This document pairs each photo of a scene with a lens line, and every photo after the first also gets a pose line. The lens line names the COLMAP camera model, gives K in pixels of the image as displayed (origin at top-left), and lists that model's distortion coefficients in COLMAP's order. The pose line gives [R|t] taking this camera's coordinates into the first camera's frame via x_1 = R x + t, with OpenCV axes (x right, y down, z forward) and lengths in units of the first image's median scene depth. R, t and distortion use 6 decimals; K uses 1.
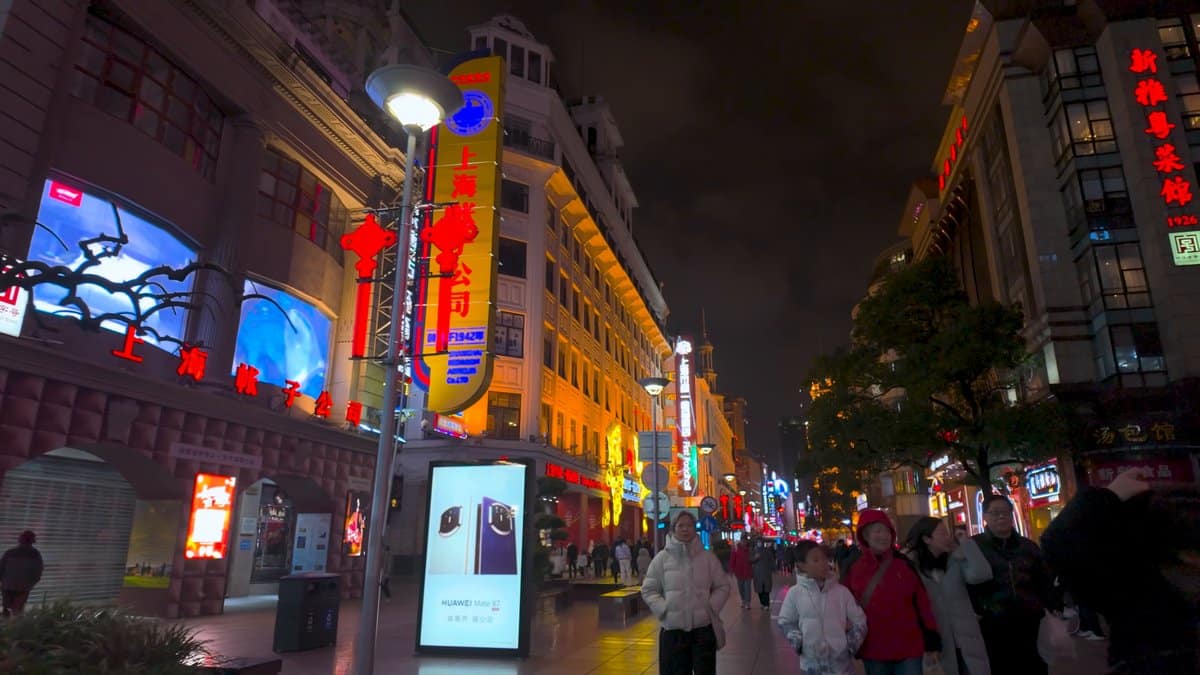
lens RADIAL K [[724.2, 0, 602.7], [0, 724.2, 329.4], [0, 0, 1]] dist [0.091649, -0.108192]
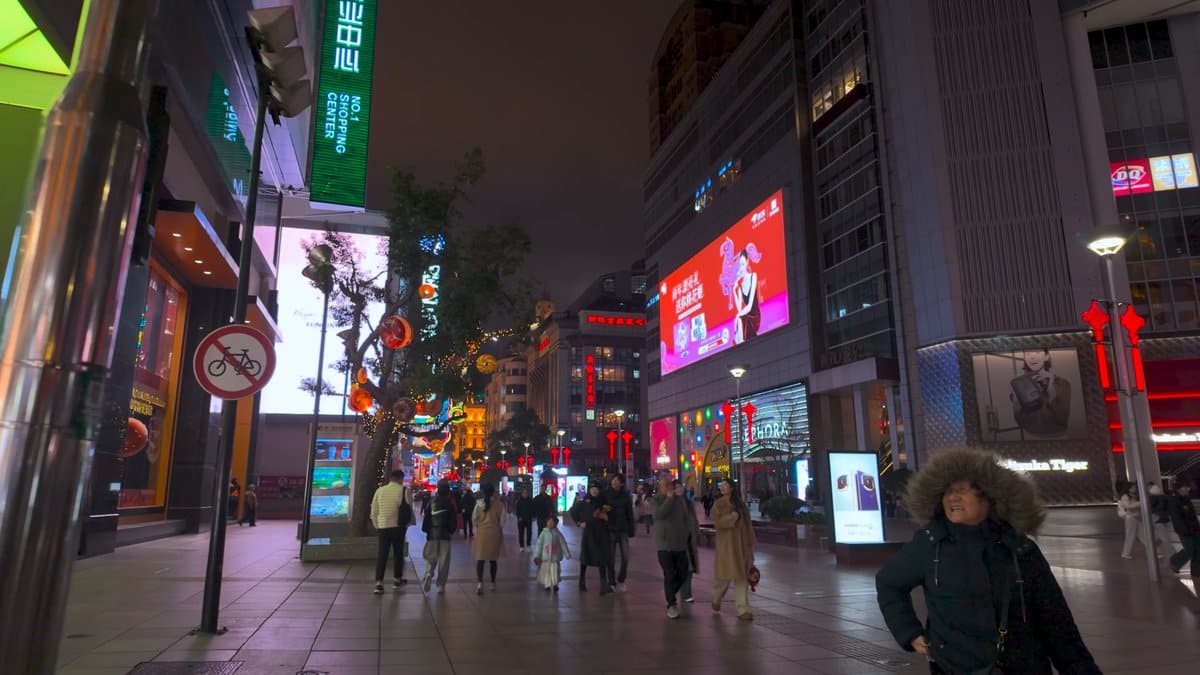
lens RADIAL K [[723.0, 0, 594.8], [0, 723.0, 338.1], [0, 0, 1]] dist [0.076953, -0.090691]
pose [[0.870539, 0.094343, 0.482971, -0.866815], [-0.135764, 0.989405, 0.051440, -0.571725], [-0.473001, -0.110351, 0.874124, -1.868760]]
